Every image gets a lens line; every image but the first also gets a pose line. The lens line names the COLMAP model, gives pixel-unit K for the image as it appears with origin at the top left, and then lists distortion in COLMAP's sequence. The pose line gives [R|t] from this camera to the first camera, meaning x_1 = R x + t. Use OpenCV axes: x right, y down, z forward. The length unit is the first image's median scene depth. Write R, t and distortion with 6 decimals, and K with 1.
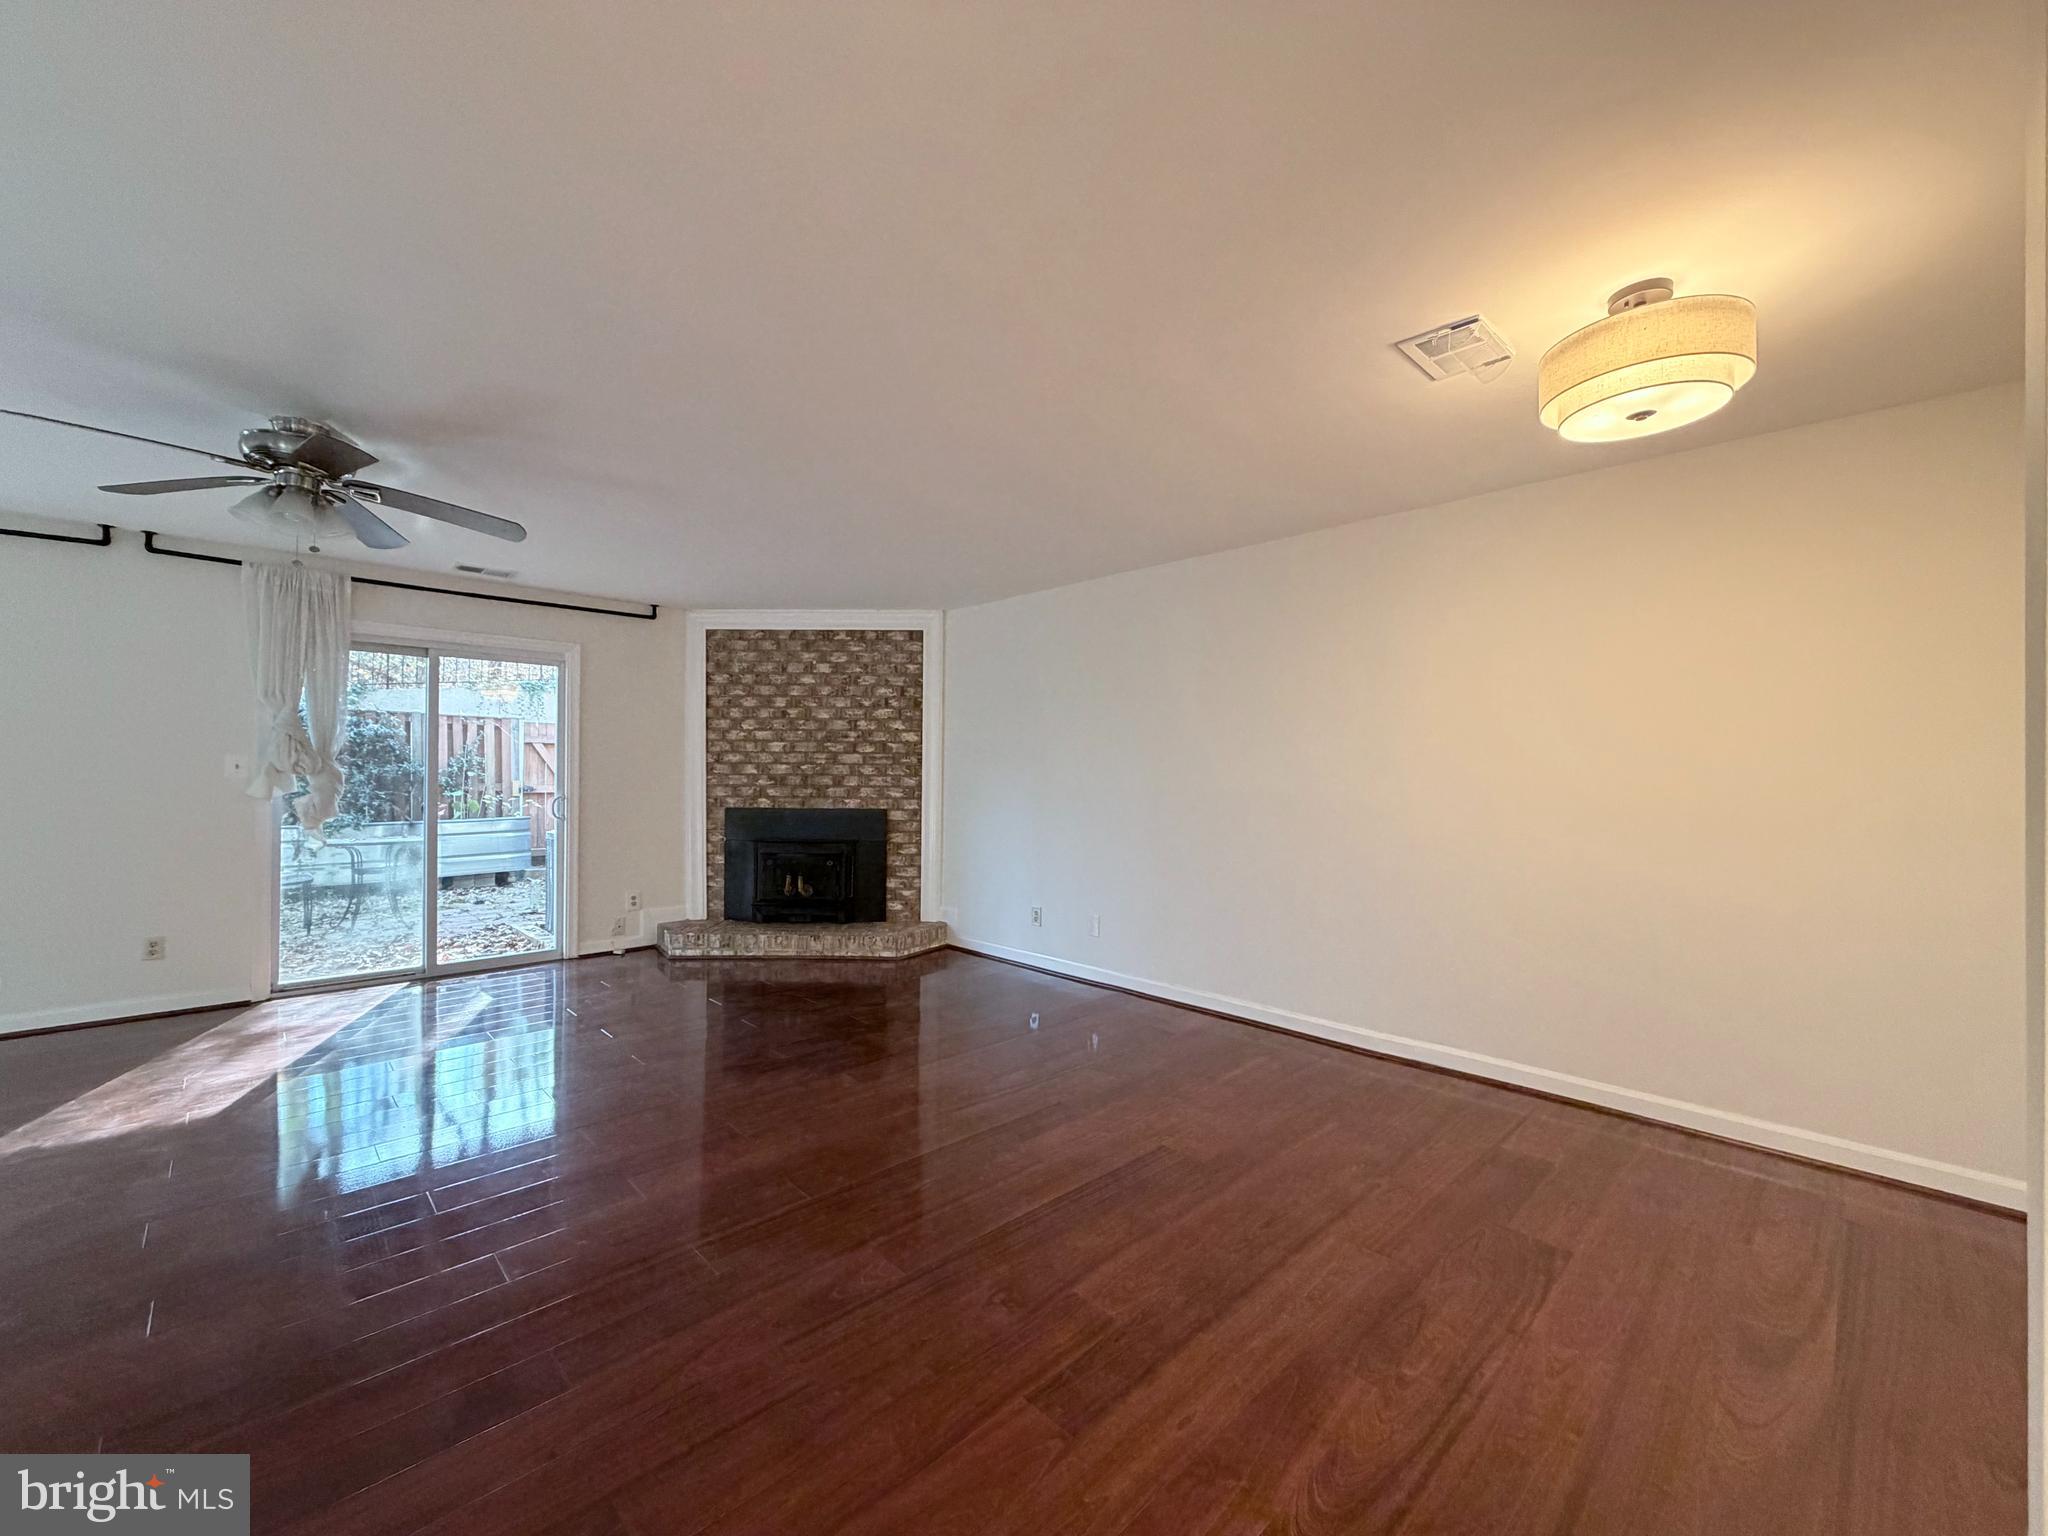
lens RADIAL K [[817.8, 0, 1019.3], [0, 817.8, 770.9], [0, 0, 1]] dist [0.002960, -0.000112]
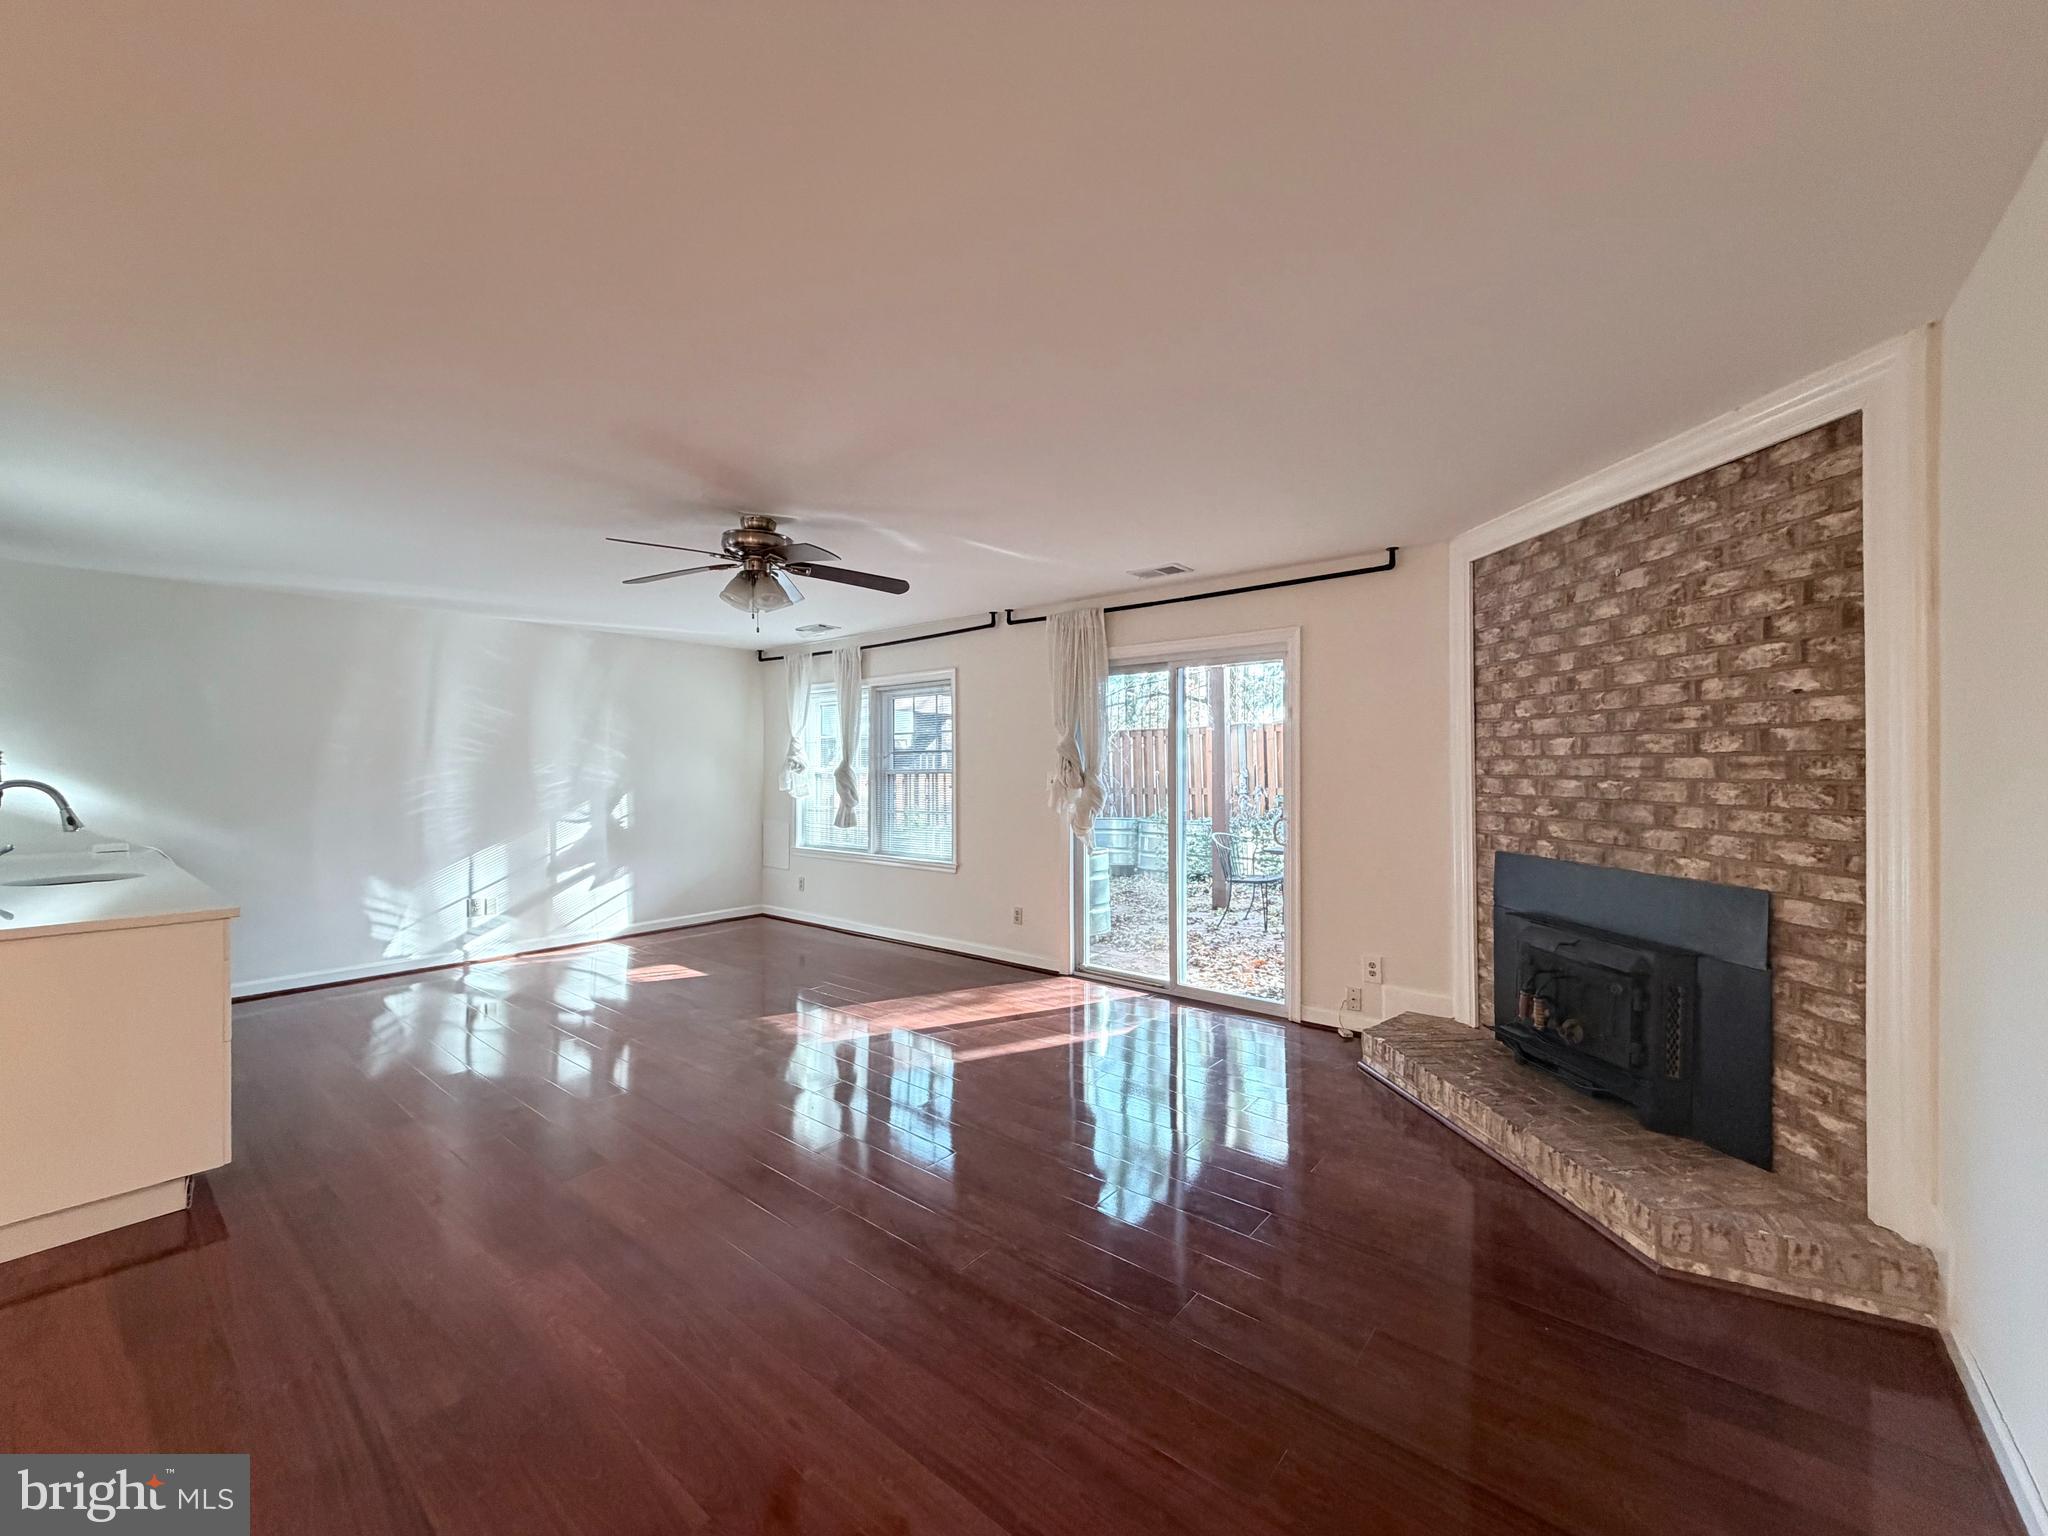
lens RADIAL K [[817.8, 0, 1028.2], [0, 817.8, 772.2], [0, 0, 1]] dist [0.002960, -0.000112]
pose [[0.107587, -0.000801, -0.994195, 0.199682], [0.004859, 0.999988, -0.000280, -0.014104], [0.994184, -0.004800, 0.107590, 0.594442]]
